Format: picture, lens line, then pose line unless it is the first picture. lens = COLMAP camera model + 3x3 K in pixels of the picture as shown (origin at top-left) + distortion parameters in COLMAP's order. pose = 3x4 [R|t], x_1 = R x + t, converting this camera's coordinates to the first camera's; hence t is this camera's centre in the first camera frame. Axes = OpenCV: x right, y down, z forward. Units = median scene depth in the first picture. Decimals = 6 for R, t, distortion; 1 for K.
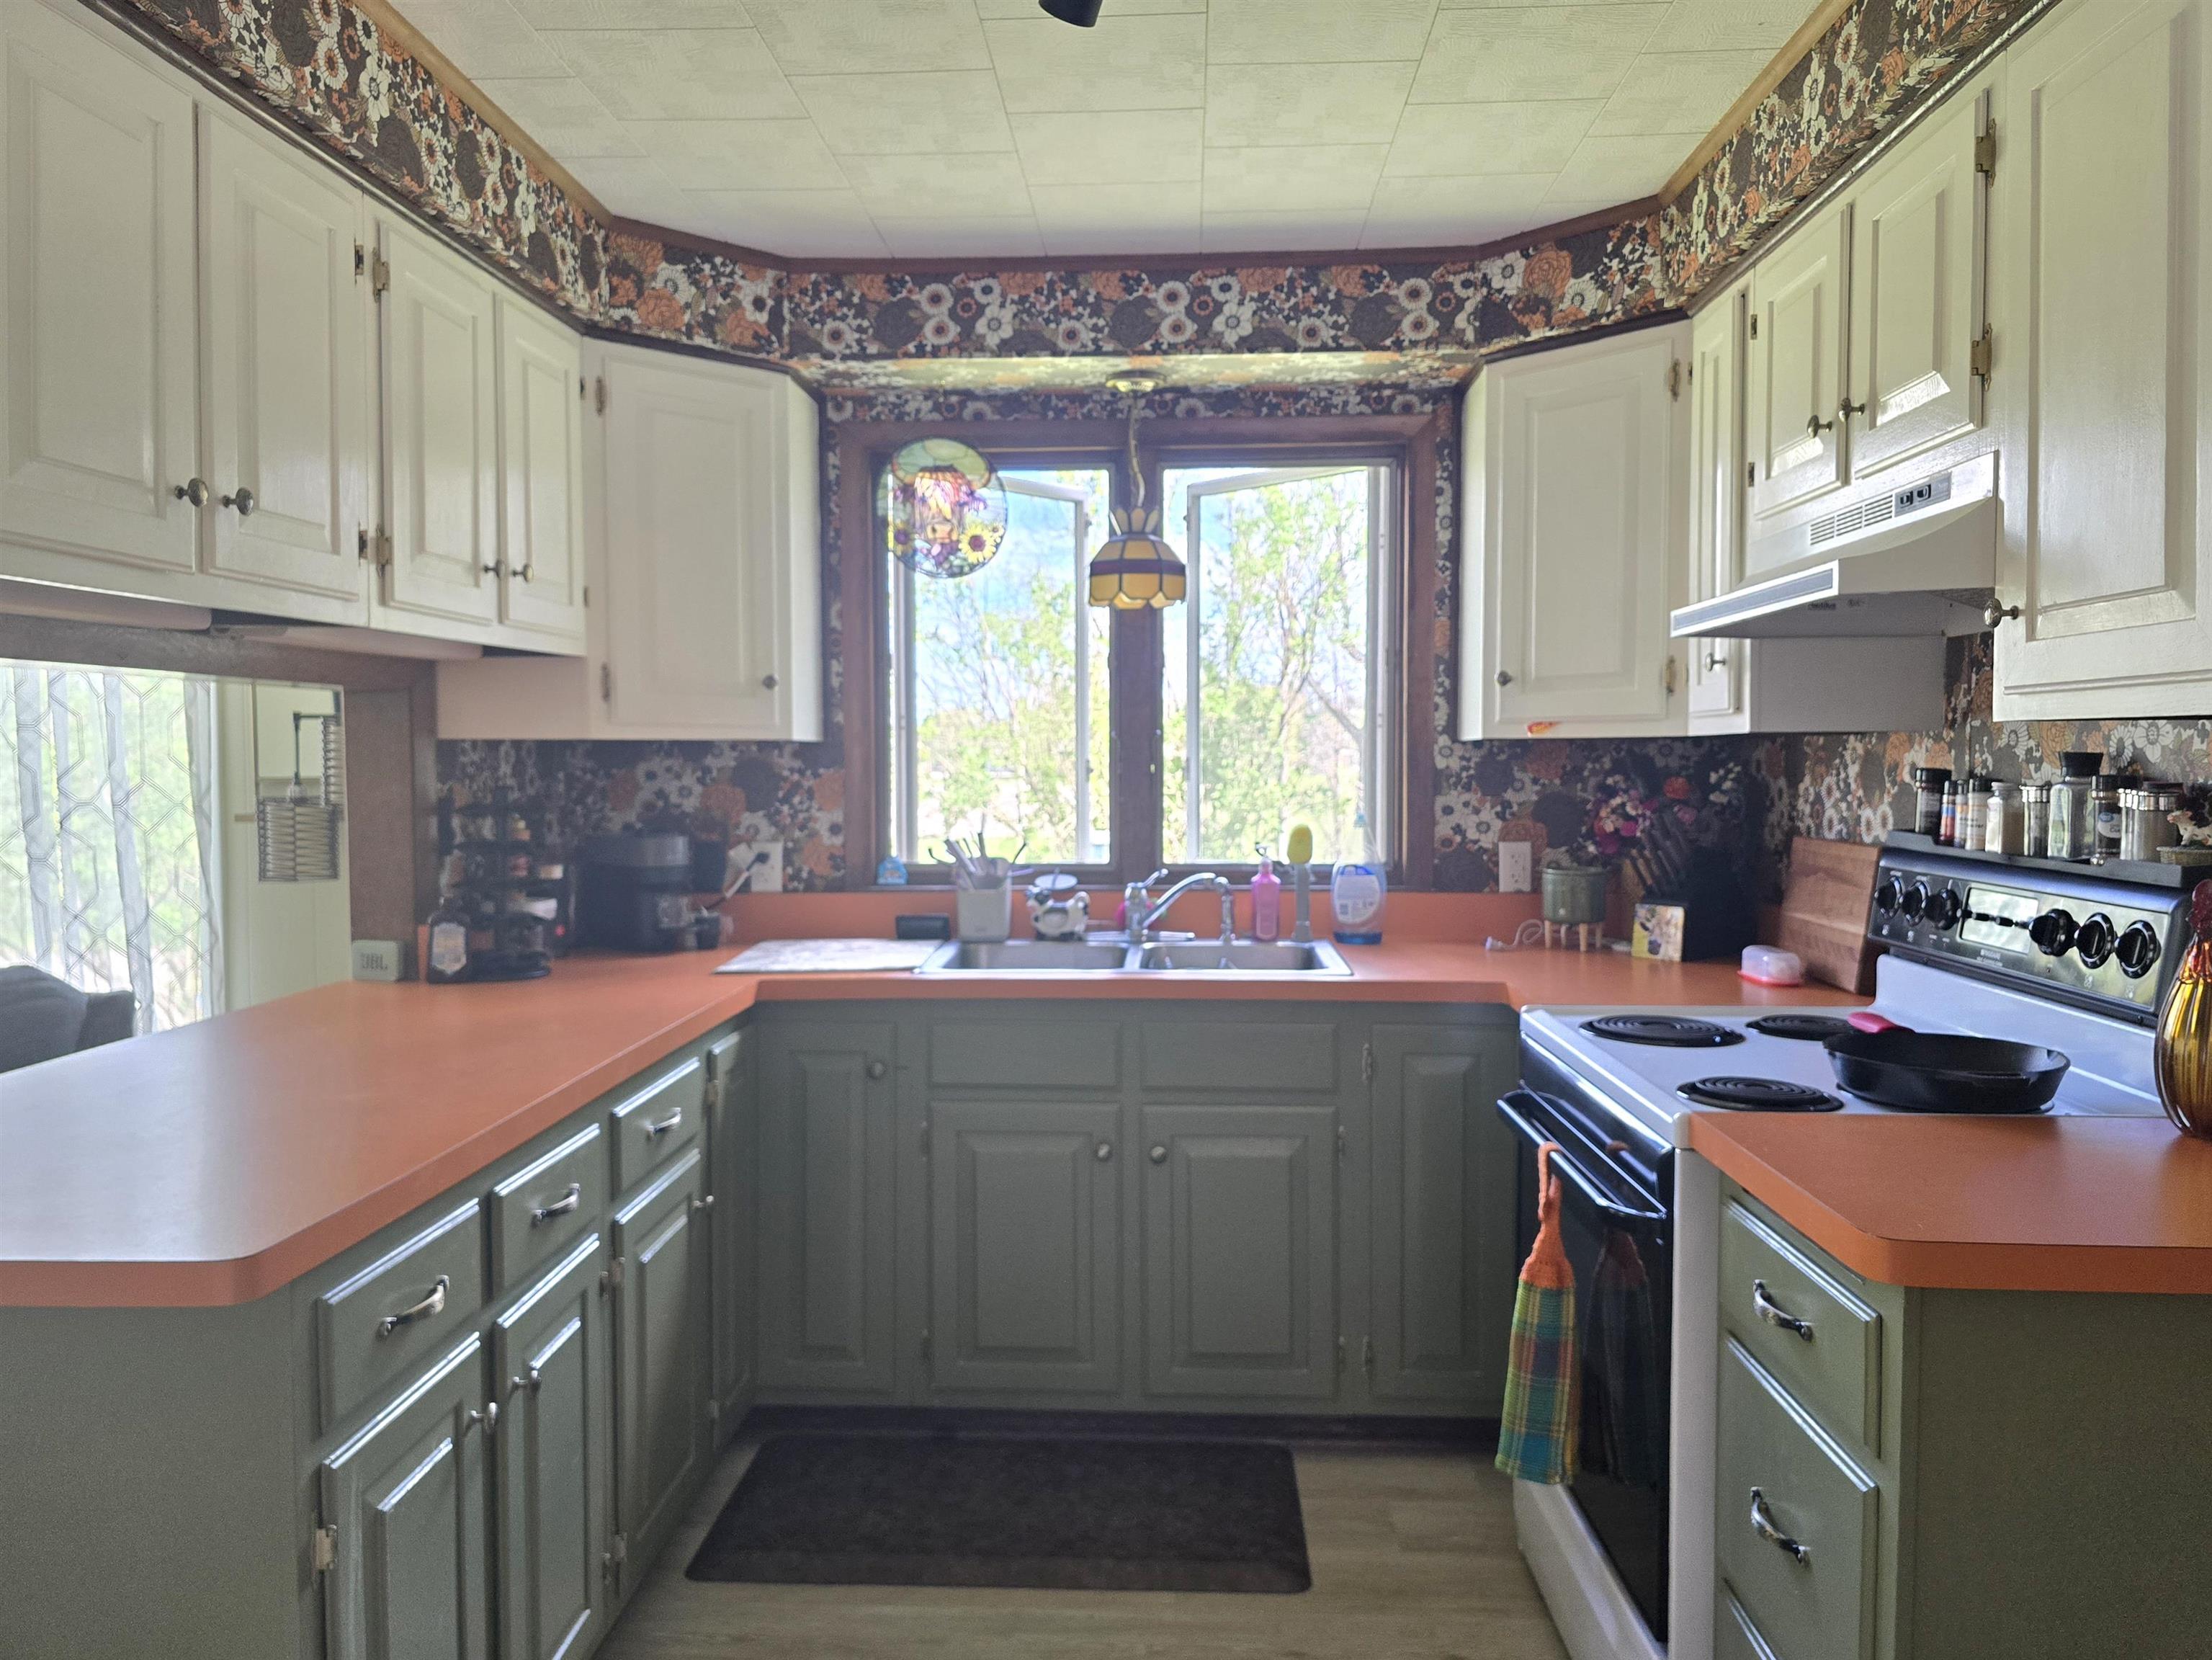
lens RADIAL K [[1479.6, 0, 1109.6], [0, 1479.6, 831.4], [0, 0, 1]] dist [0.007509, 0.000591]
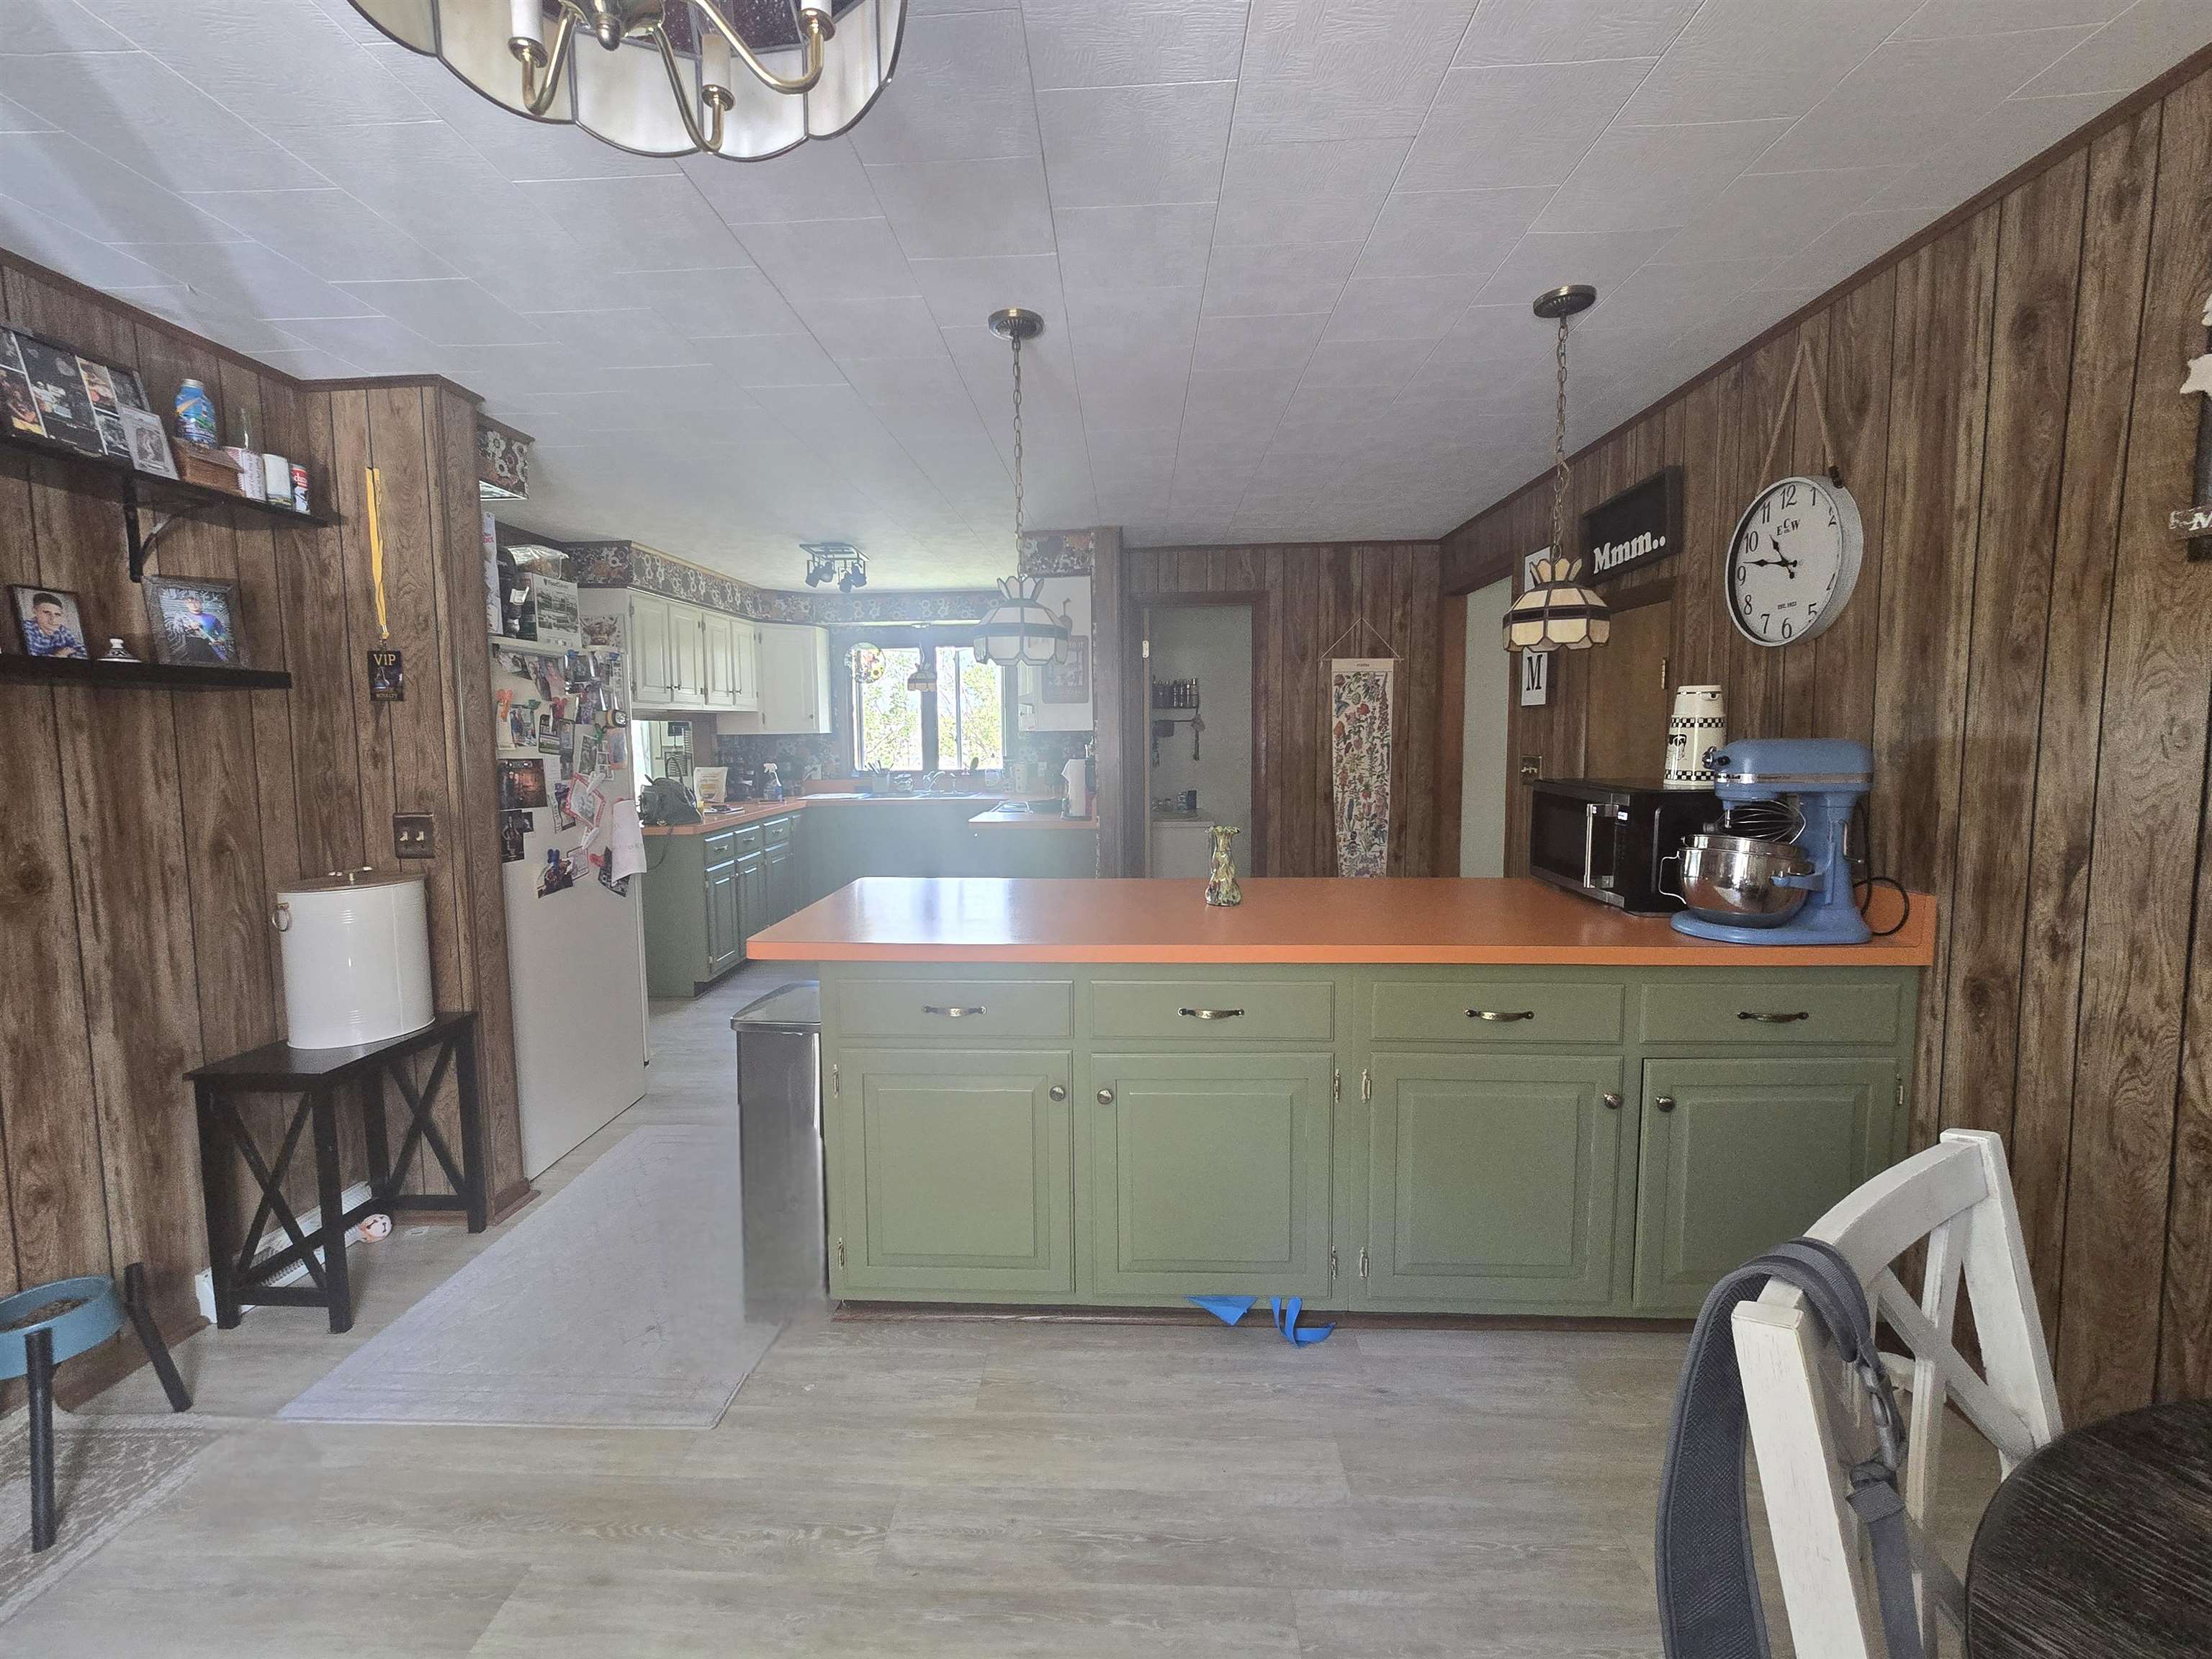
lens RADIAL K [[898.2, 0, 1096.5], [0, 898.2, 810.5], [0, 0, 1]] dist [-0.001914, -0.000146]
pose [[0.999942, -0.008755, -0.006261, 0.444927], [0.008999, 0.999156, 0.040090, 0.039392], [0.005905, -0.040144, 0.999176, -1.095348]]
